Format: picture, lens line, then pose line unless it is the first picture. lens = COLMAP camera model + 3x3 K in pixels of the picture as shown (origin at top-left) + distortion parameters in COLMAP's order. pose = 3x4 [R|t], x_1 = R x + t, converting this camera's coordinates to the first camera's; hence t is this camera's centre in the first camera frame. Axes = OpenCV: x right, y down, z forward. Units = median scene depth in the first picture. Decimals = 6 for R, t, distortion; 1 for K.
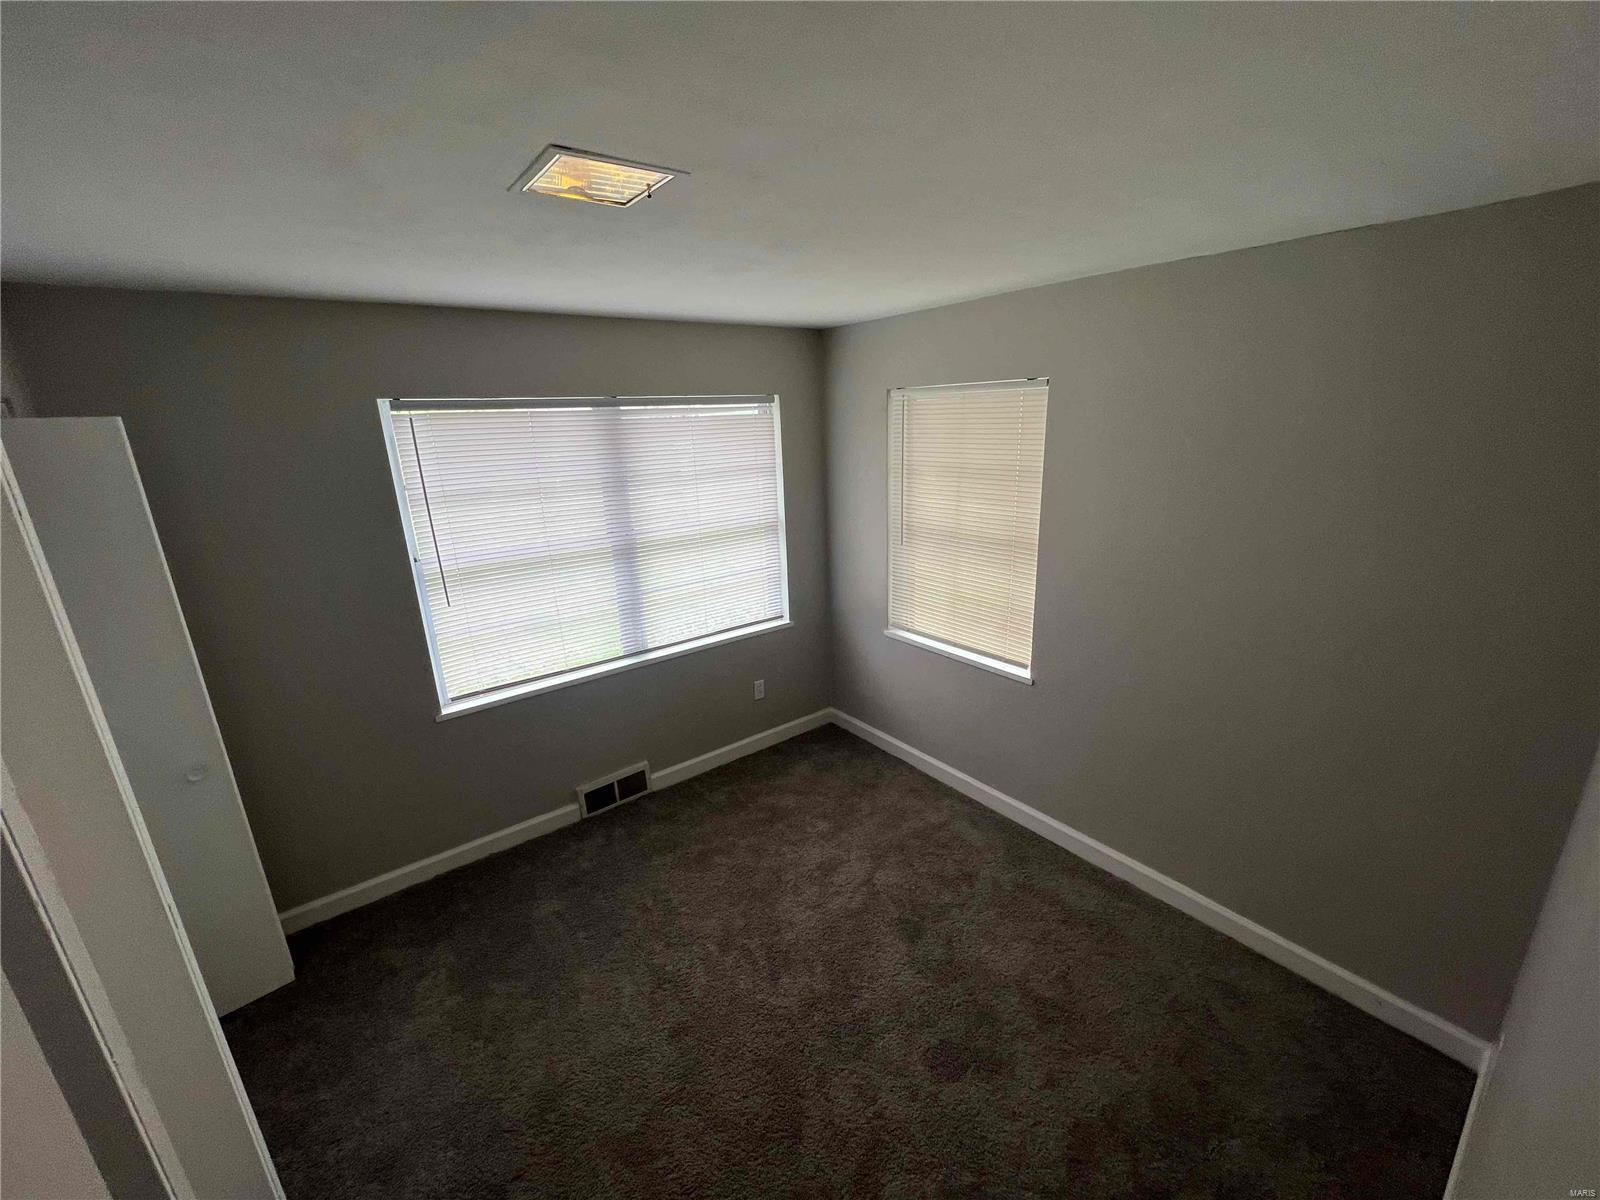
lens RADIAL K [[638.8, 0, 800.0], [0, 638.8, 600.0], [0, 0, 1]] dist [-0.000080, -0.000320]
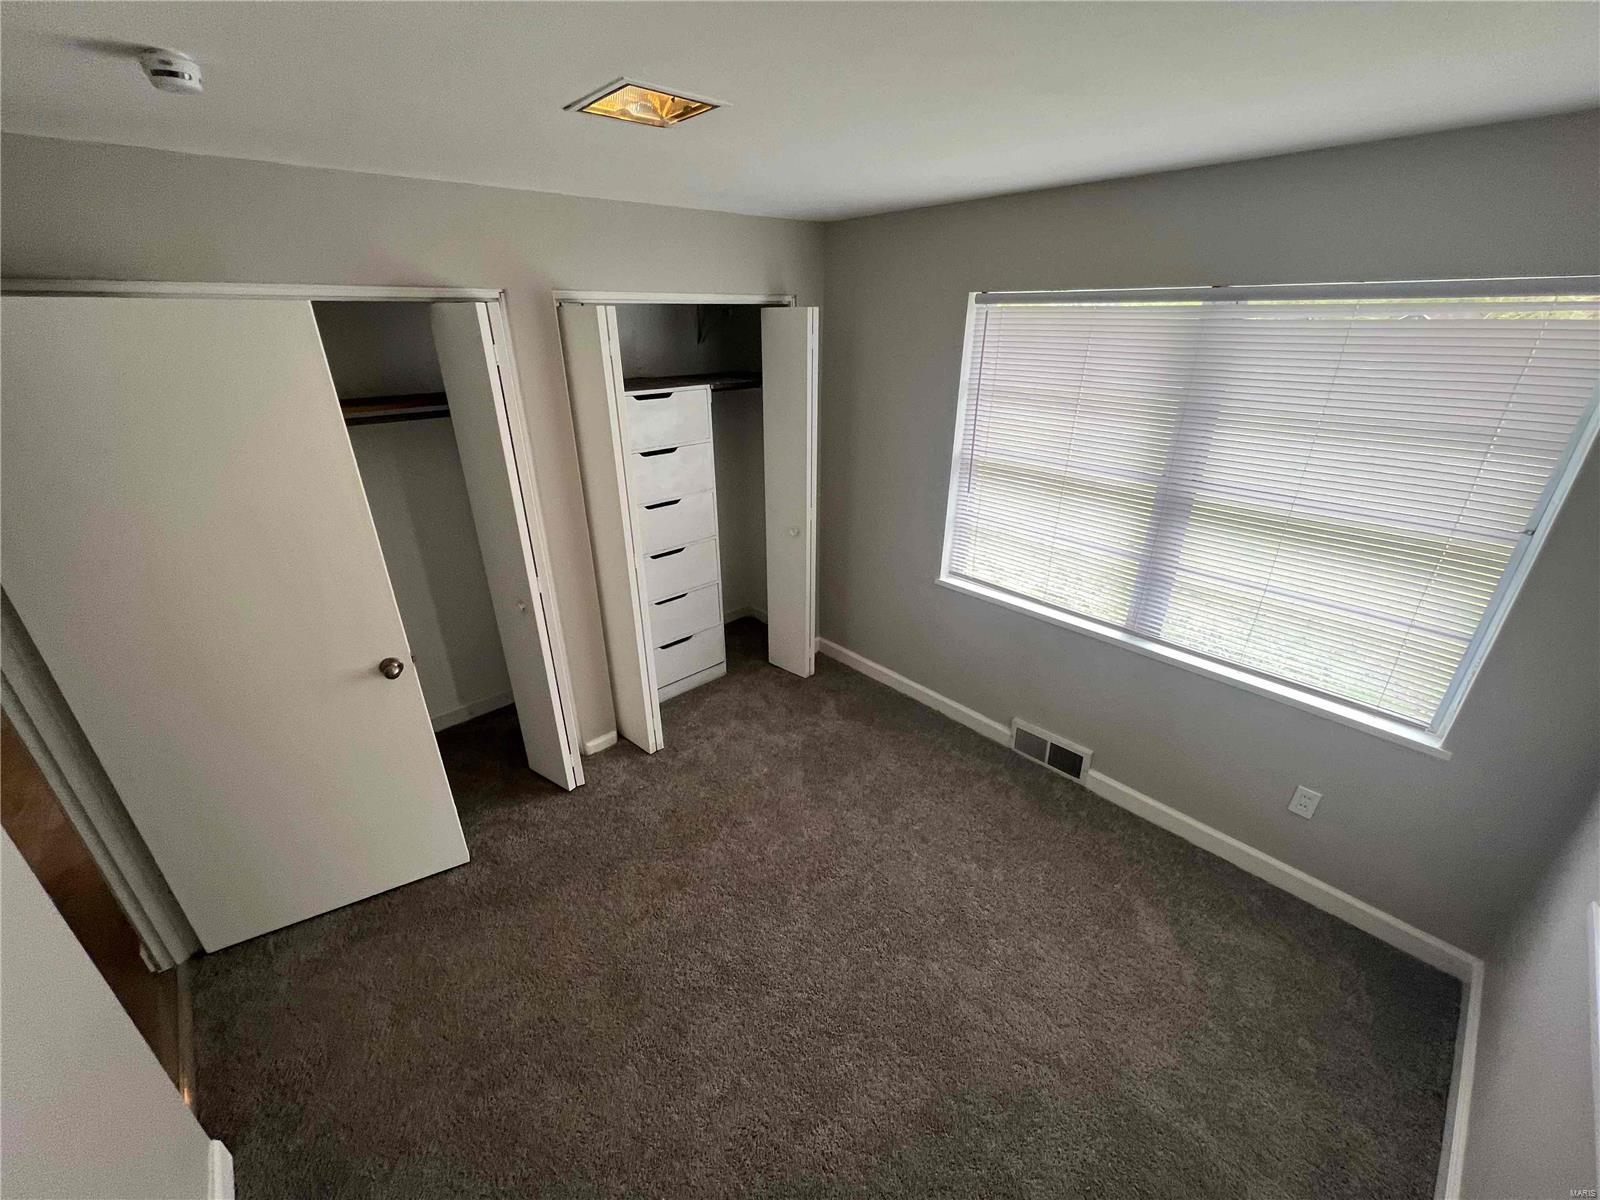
lens RADIAL K [[638.8, 0, 800.0], [0, 638.8, 600.0], [0, 0, 1]] dist [-0.000080, -0.000320]
pose [[0.090182, 0.438983, -0.893958, 0.418536], [-0.277257, 0.873197, 0.400819, -0.162096], [0.956554, 0.211709, 0.200458, 0.467021]]
